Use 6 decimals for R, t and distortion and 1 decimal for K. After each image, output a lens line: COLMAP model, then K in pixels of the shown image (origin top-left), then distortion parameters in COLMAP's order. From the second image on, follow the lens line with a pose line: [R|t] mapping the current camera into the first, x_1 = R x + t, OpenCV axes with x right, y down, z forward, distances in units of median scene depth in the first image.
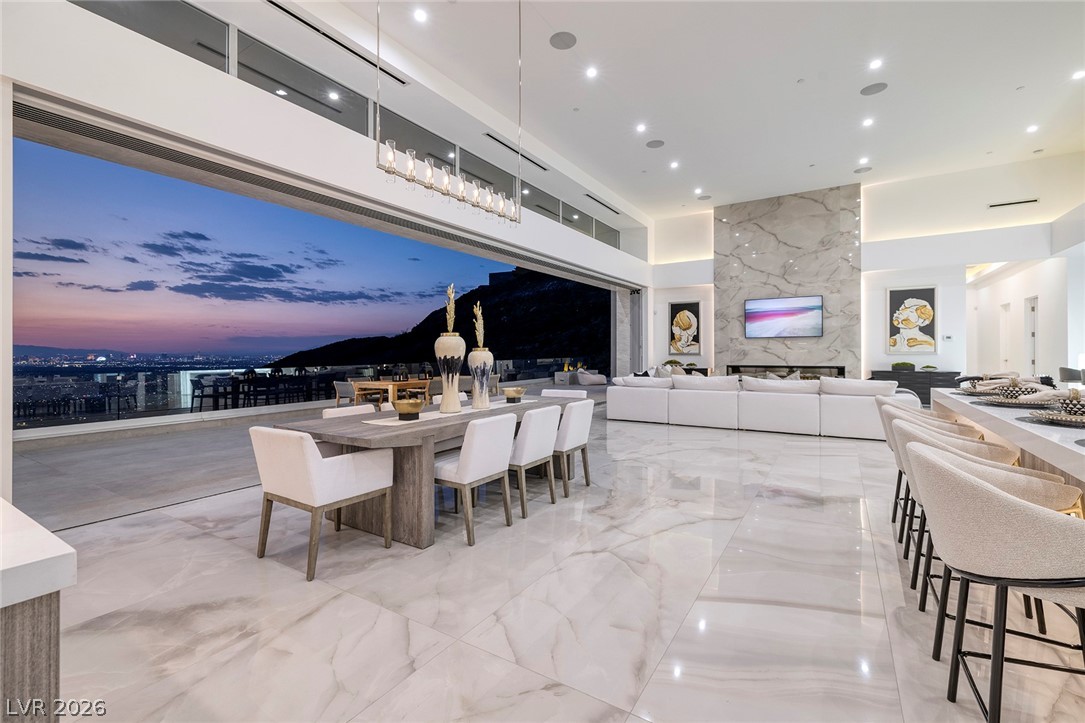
lens RADIAL K [[461.5, 0, 541.2], [0, 461.5, 348.6], [0, 0, 1]] dist [-0.000884, -0.000084]
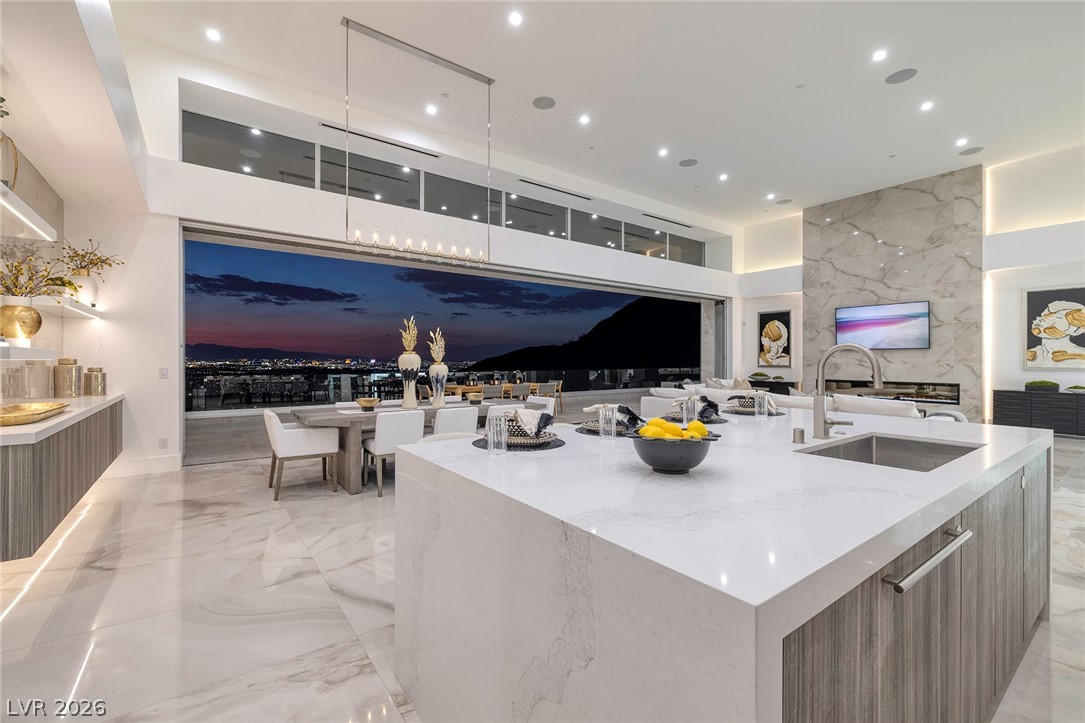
lens RADIAL K [[453.2, 0, 541.9], [0, 453.2, 357.5], [0, 0, 1]] dist [-0.000247, 0.000137]
pose [[0.933027, 0.006201, -0.359754, 0.237265], [-0.005534, 0.999981, 0.002883, -0.007738], [0.359765, -0.000699, 0.933043, -0.047626]]
